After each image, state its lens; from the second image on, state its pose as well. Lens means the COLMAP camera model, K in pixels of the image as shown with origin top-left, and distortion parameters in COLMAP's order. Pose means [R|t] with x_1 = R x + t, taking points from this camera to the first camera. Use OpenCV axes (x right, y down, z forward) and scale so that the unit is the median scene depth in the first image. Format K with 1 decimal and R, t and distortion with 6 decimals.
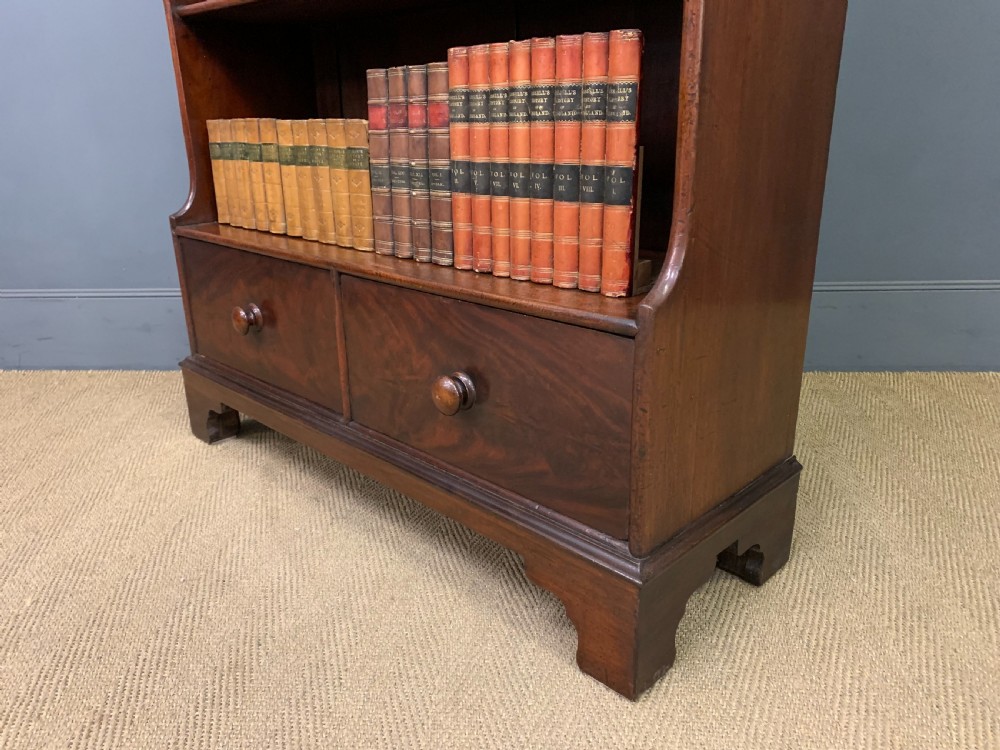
lens RADIAL K [[761.5, 0, 489.0], [0, 761.5, 396.5], [0, 0, 1]] dist [0.028585, -0.004033]
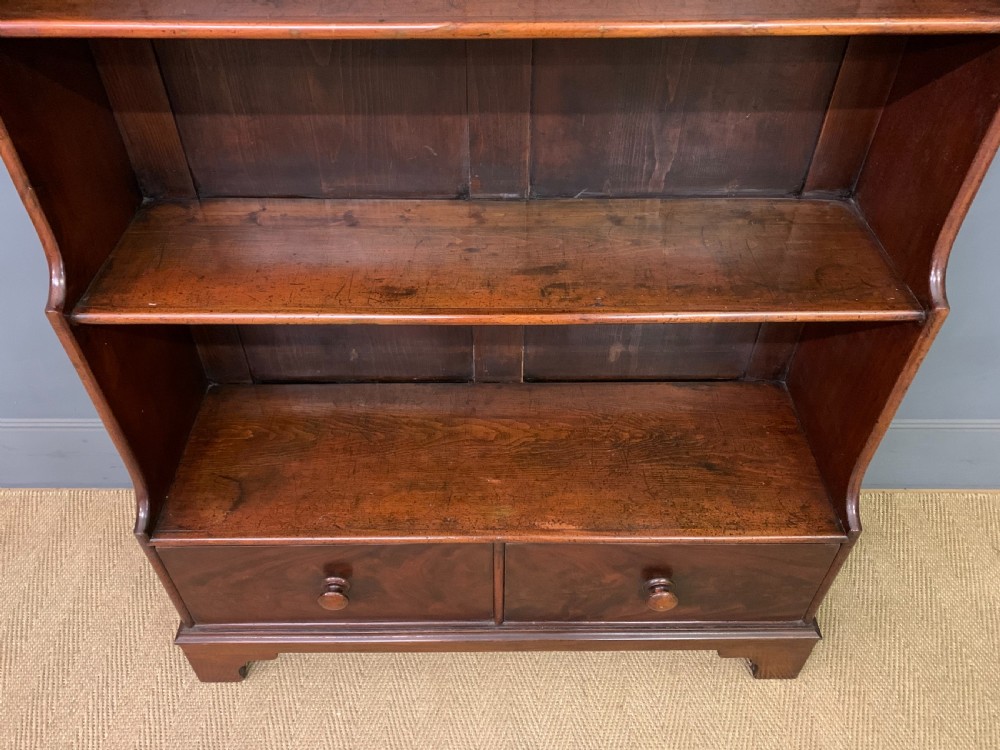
lens RADIAL K [[763.1, 0, 498.7], [0, 763.1, 369.9], [0, 0, 1]] dist [0.022973, -0.004243]
pose [[0.699216, -0.473027, 0.536043, -0.724204], [0.237170, 0.860823, 0.450261, -0.939237], [-0.674424, -0.187696, 0.714089, 0.325424]]
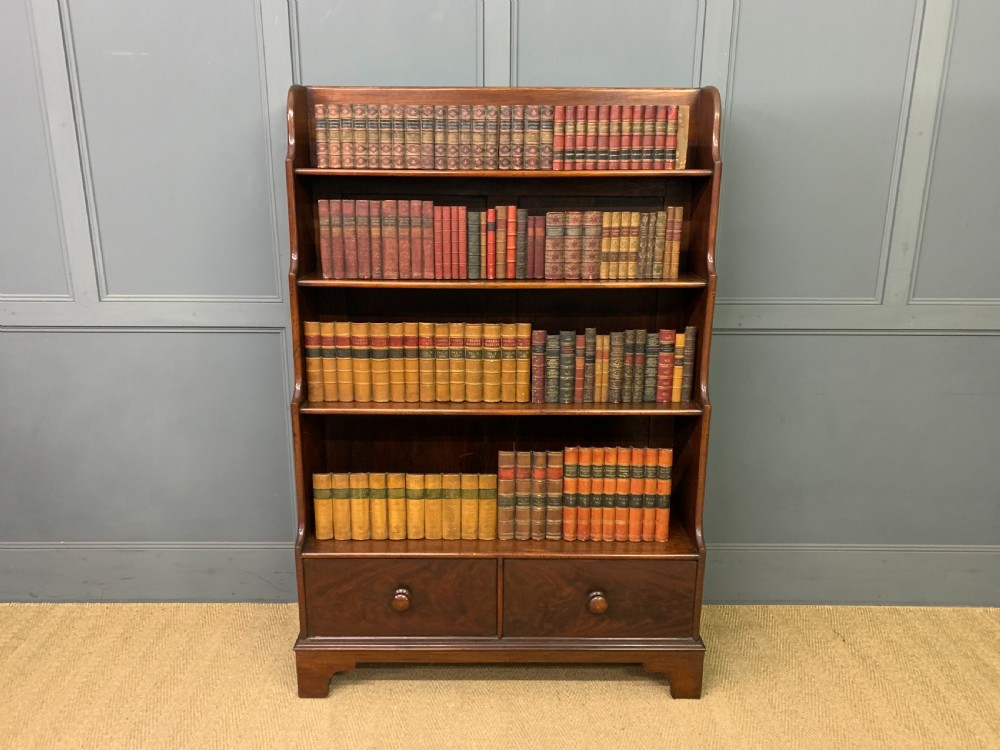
lens RADIAL K [[749.8, 0, 491.4], [0, 749.8, 370.7], [0, 0, 1]] dist [0.032659, -0.008482]
pose [[0.702651, -0.154847, 0.694481, -1.555554], [0.232265, 0.972483, -0.018166, -0.640725], [-0.672558, 0.174068, 0.719282, -0.403668]]
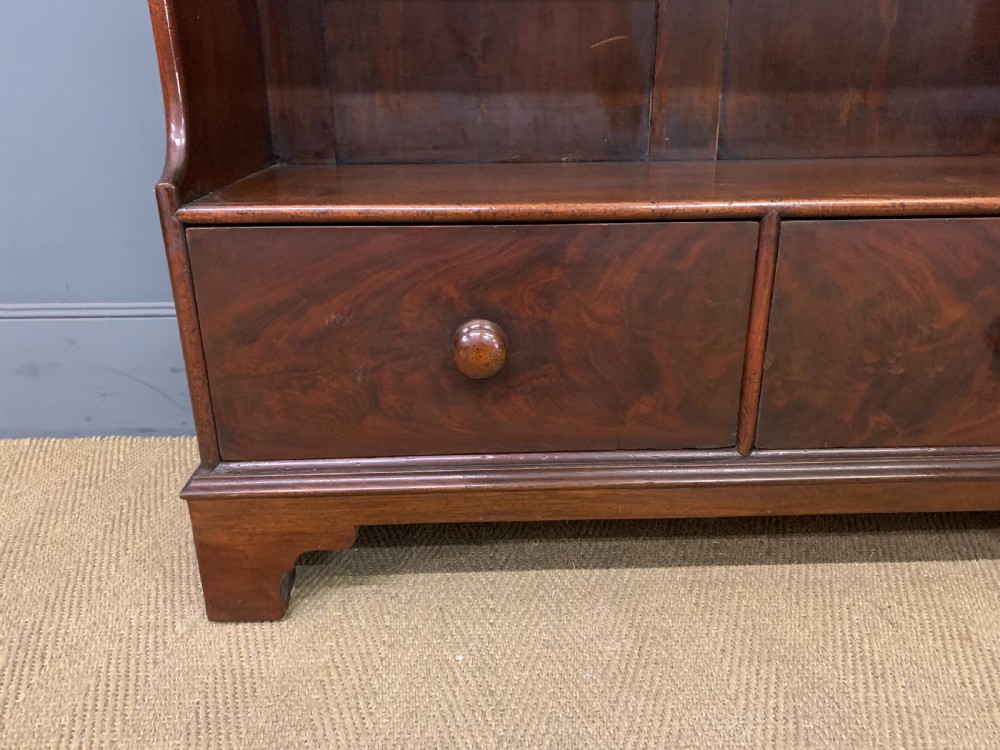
lens RADIAL K [[763.1, 0, 498.7], [0, 763.1, 369.9], [0, 0, 1]] dist [0.022973, -0.004243]
pose [[0.685512, -0.242559, 0.686468, -0.900181], [0.251390, 0.963740, 0.089491, -0.174715], [-0.683283, 0.111224, 0.721632, 0.794976]]
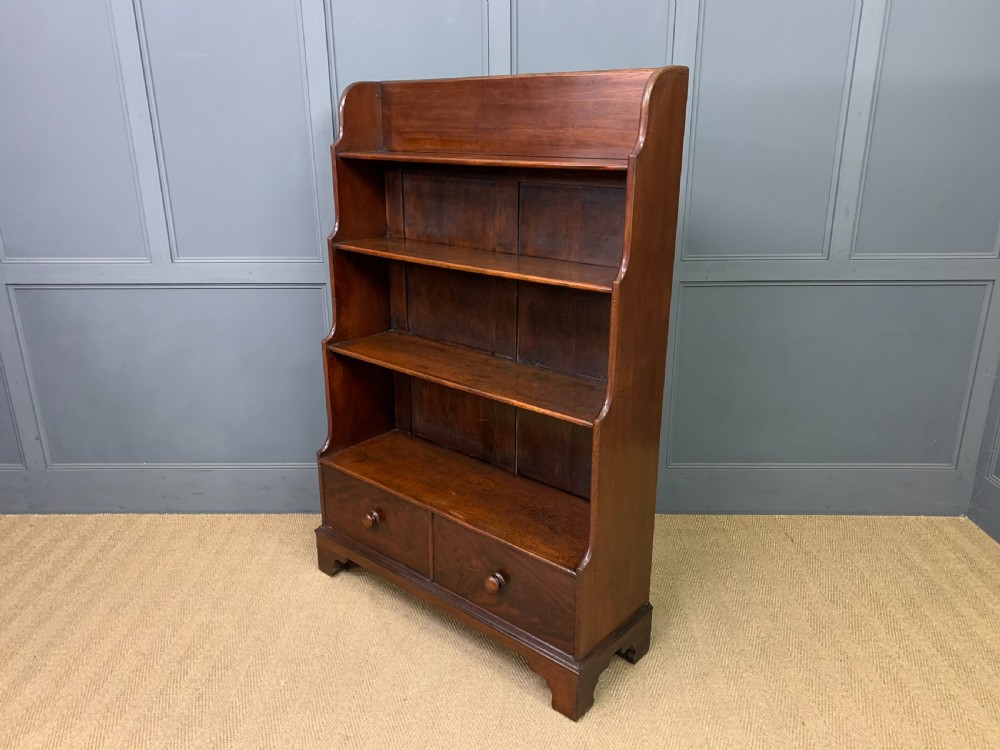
lens RADIAL K [[762.8, 0, 500.5], [0, 762.8, 383.8], [0, 0, 1]] dist [0.022151, -0.002816]
pose [[0.996438, -0.000543, 0.084331, -0.208196], [0.003449, 0.999405, -0.034321, -0.485323], [-0.084263, 0.034490, 0.995847, -1.177195]]
